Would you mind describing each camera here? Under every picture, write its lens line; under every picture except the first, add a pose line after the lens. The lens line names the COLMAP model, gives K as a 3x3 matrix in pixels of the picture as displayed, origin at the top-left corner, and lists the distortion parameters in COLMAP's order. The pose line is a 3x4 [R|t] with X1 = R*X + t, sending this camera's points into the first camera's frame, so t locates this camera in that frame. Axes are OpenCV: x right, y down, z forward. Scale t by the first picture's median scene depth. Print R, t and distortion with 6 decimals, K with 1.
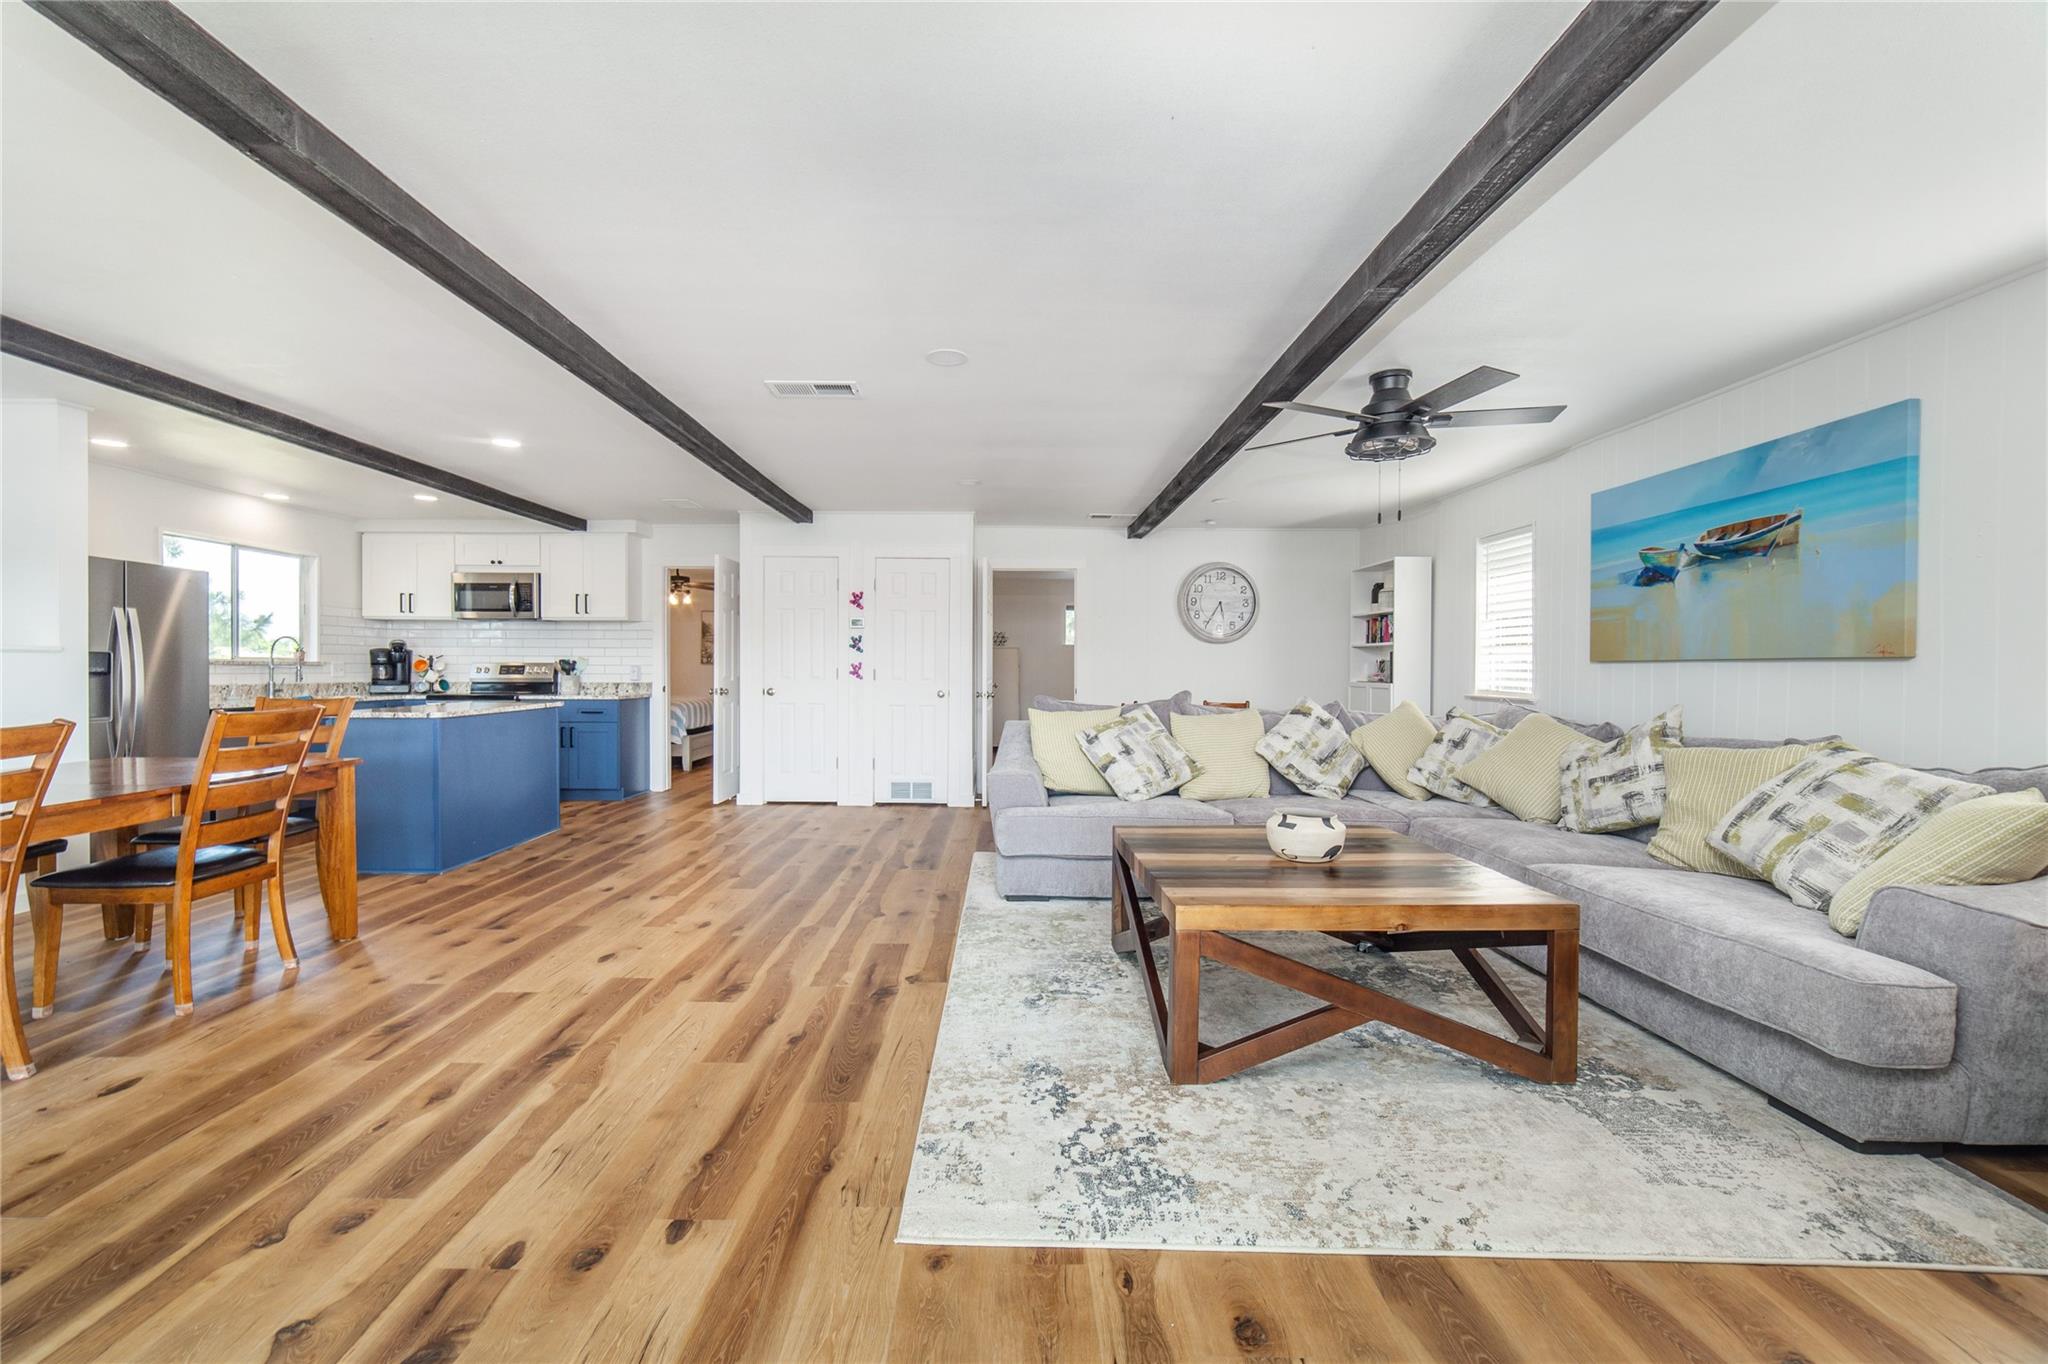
lens RADIAL K [[813.0, 0, 1023.7], [0, 813.0, 679.8], [0, 0, 1]] dist [-0.010487, 0.000630]
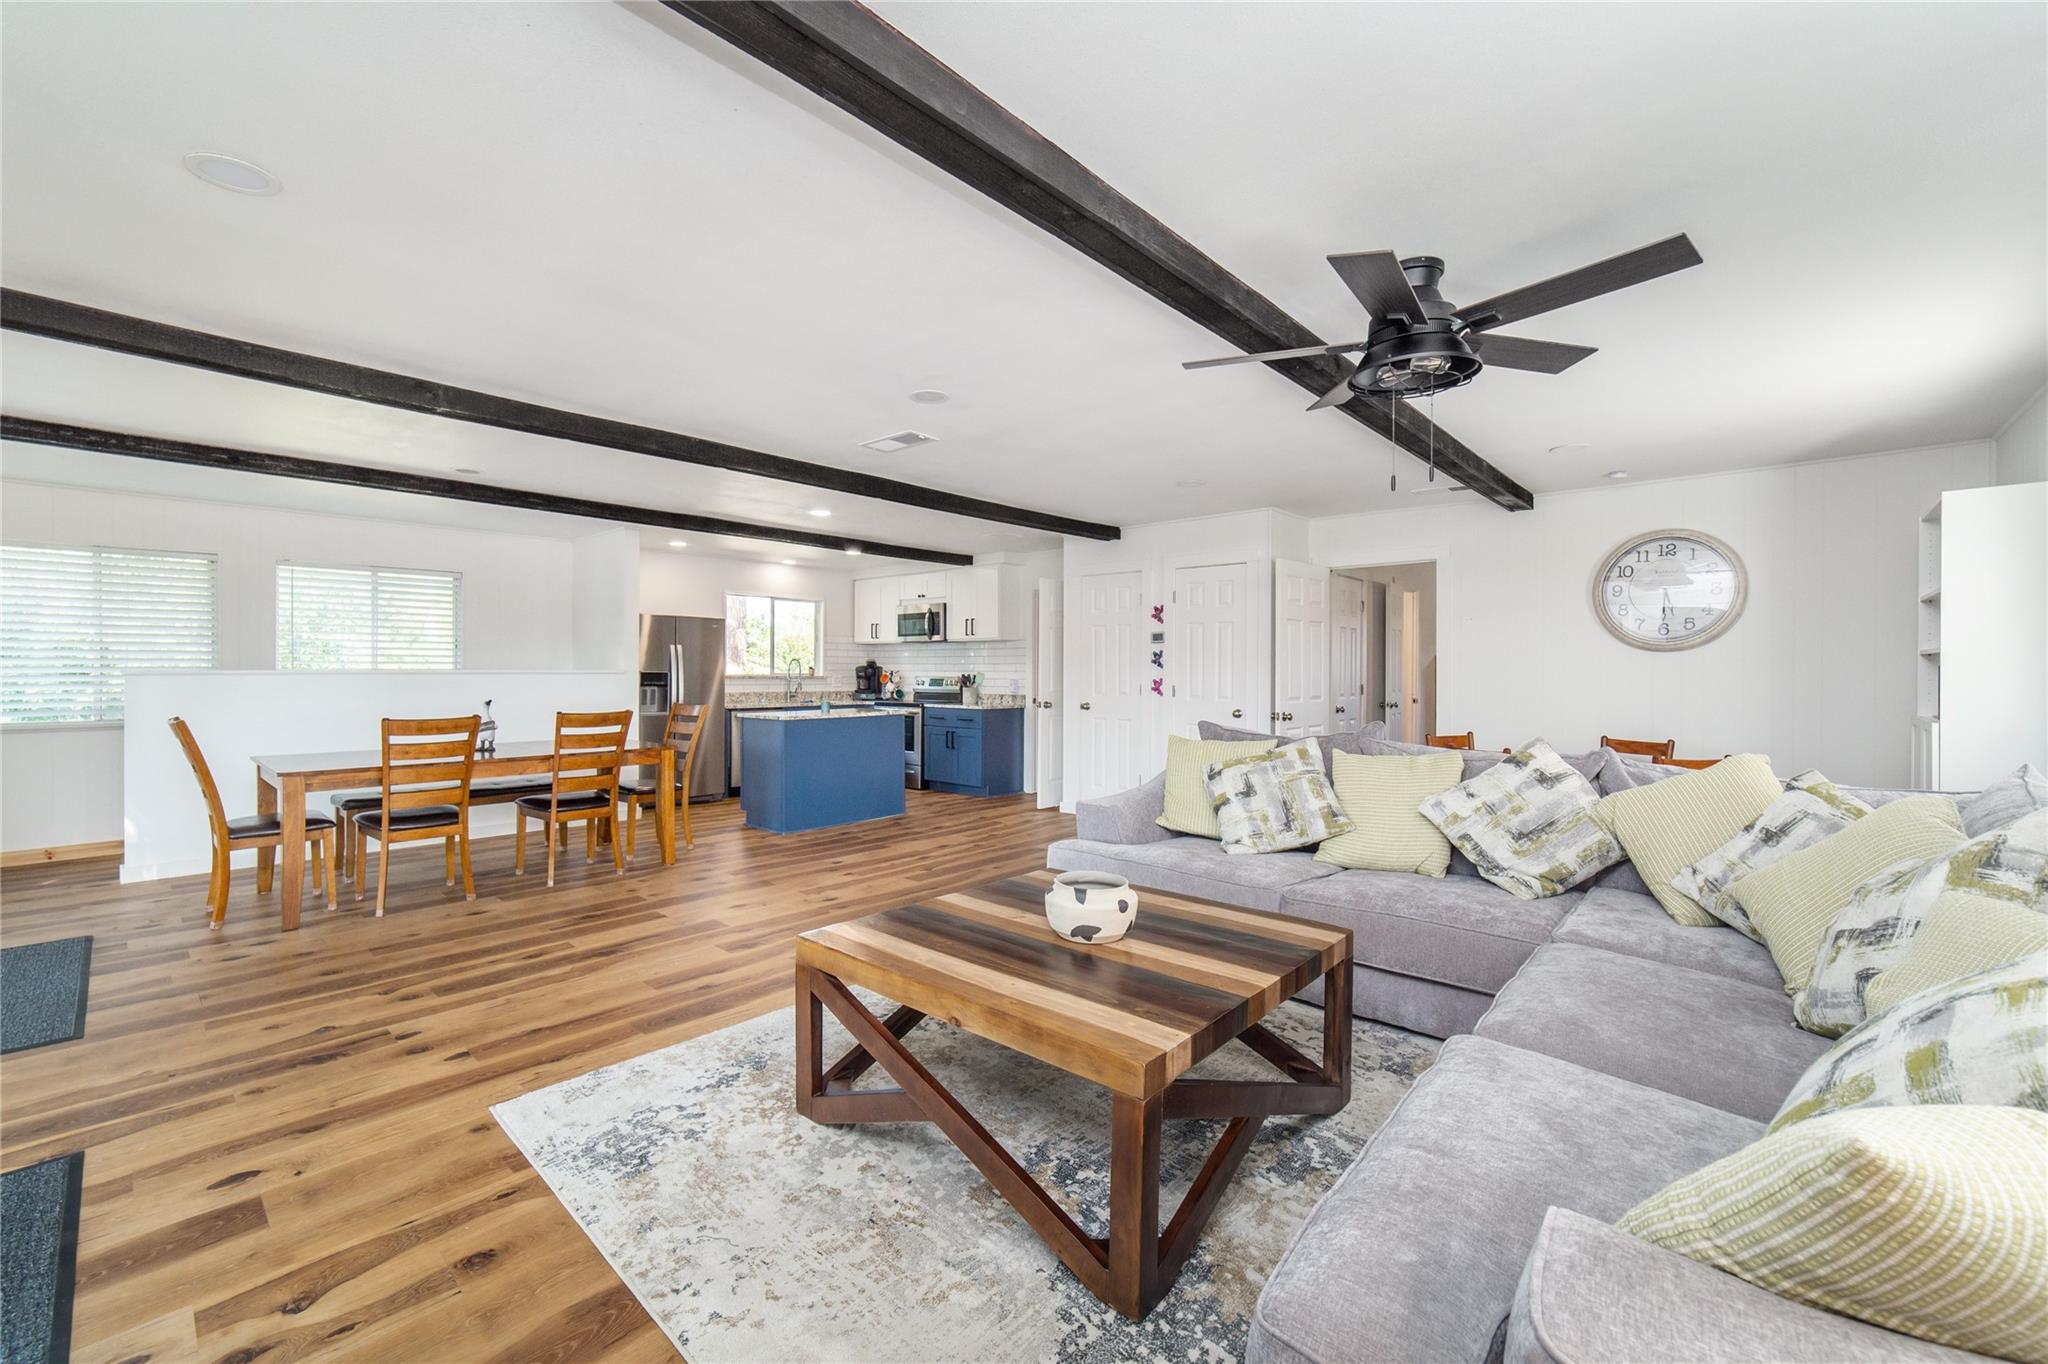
lens RADIAL K [[858.6, 0, 988.3], [0, 858.6, 675.2], [0, 0, 1]] dist [-0.011490, 0.003550]
pose [[0.718572, 0.002042, -0.695450, 0.542493], [-0.011817, 0.999887, -0.009274, -0.020006], [0.695353, 0.014882, 0.718515, 0.190711]]
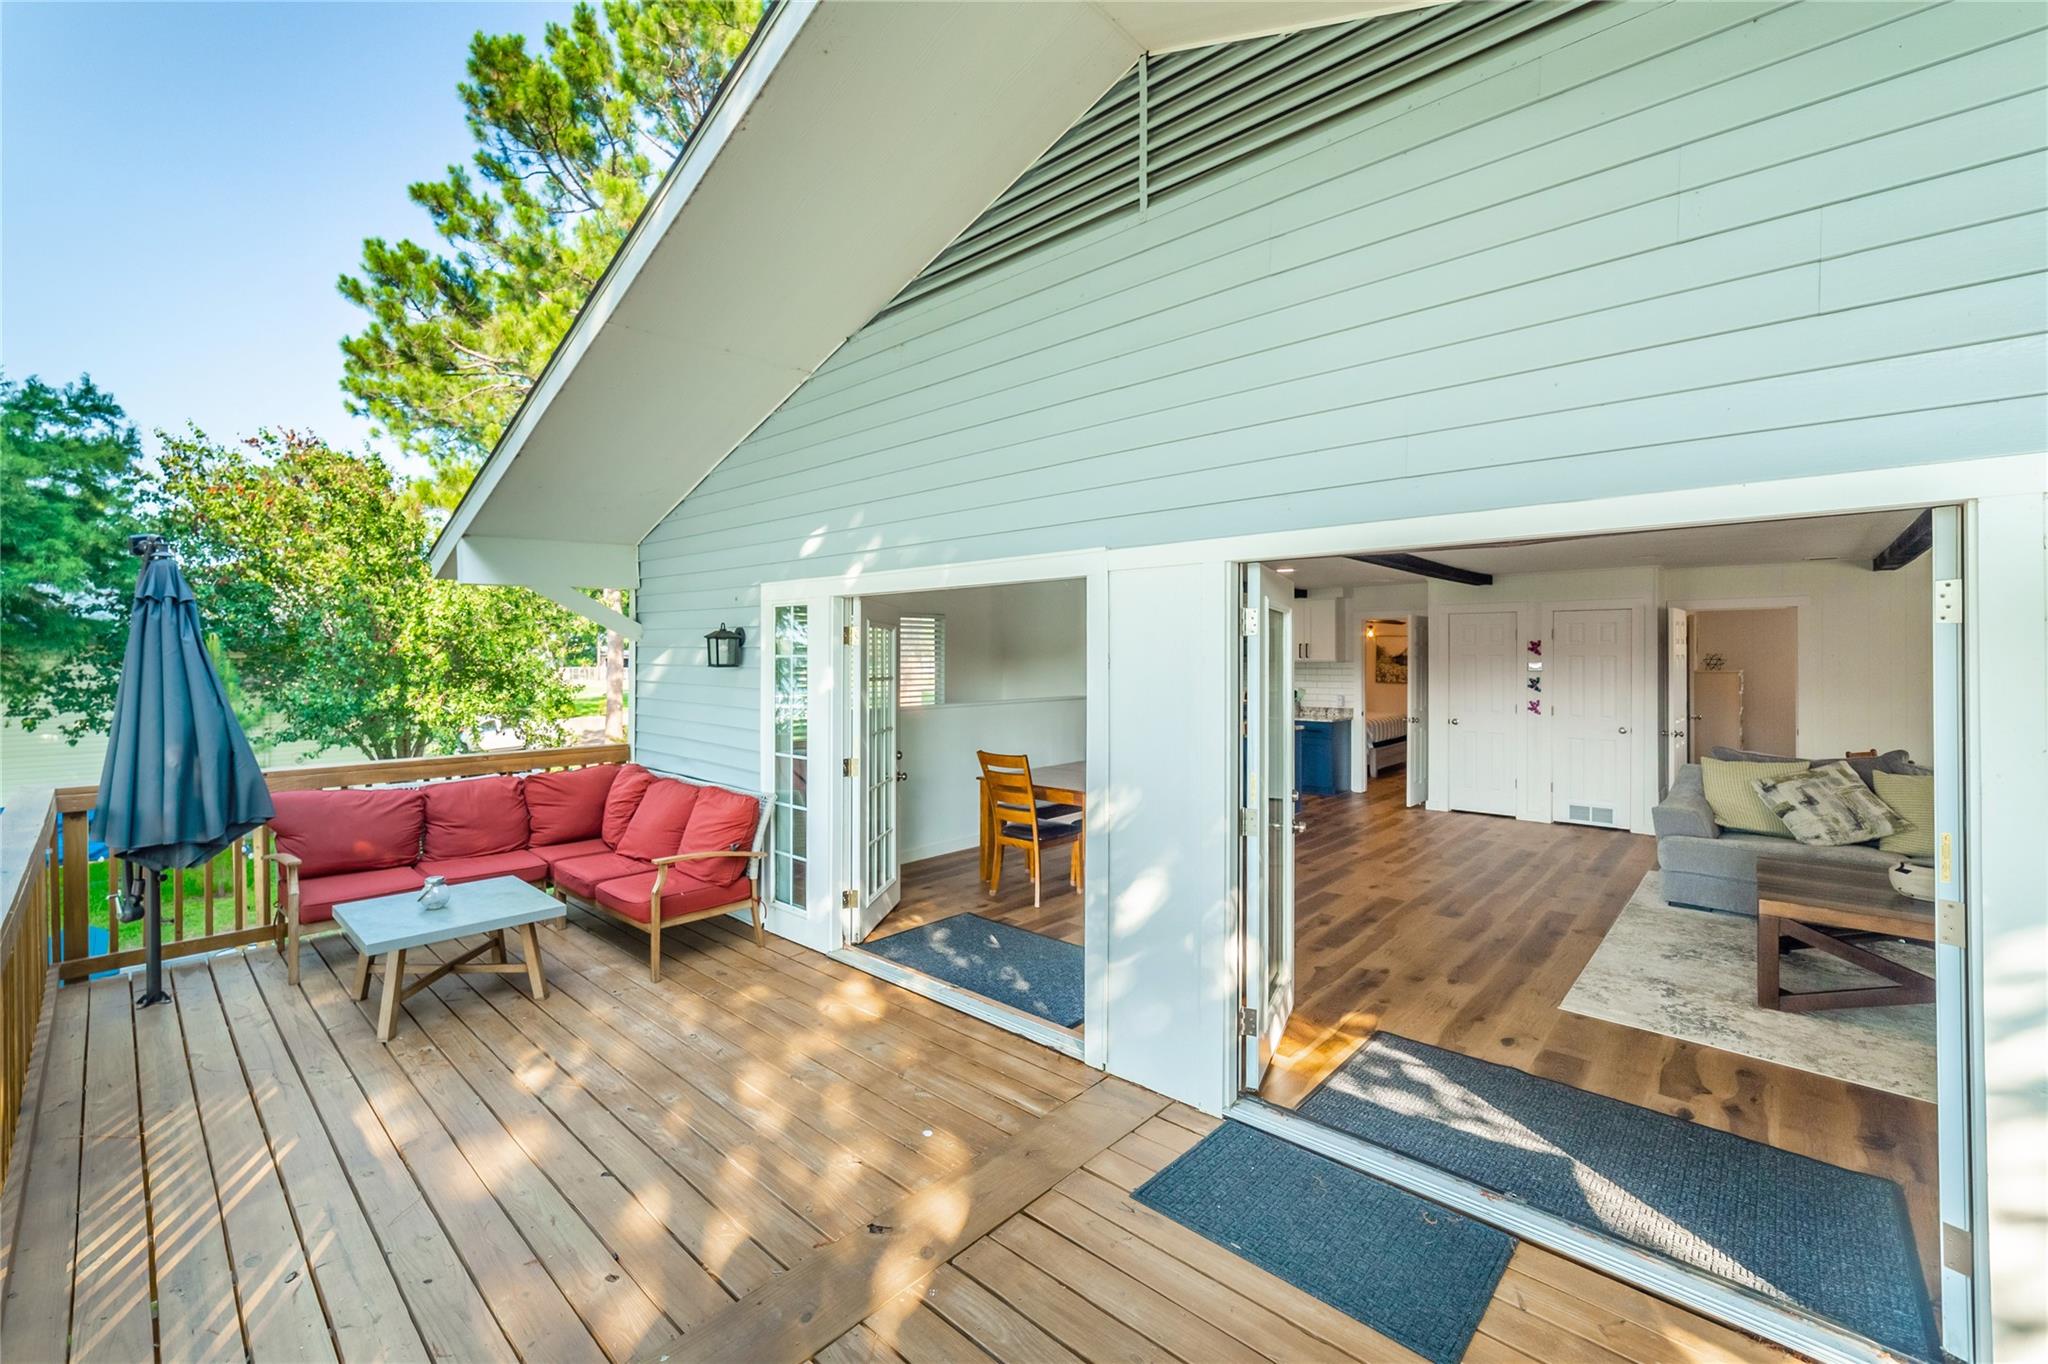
lens RADIAL K [[858.6, 0, 975.9], [0, 858.6, 659.7], [0, 0, 1]] dist [-0.011490, 0.003550]
pose [[0.711887, -0.005091, -0.702275, 0.134458], [-0.004904, 0.999913, -0.012219, -0.092424], [0.702277, 0.012143, 0.711801, -0.687201]]
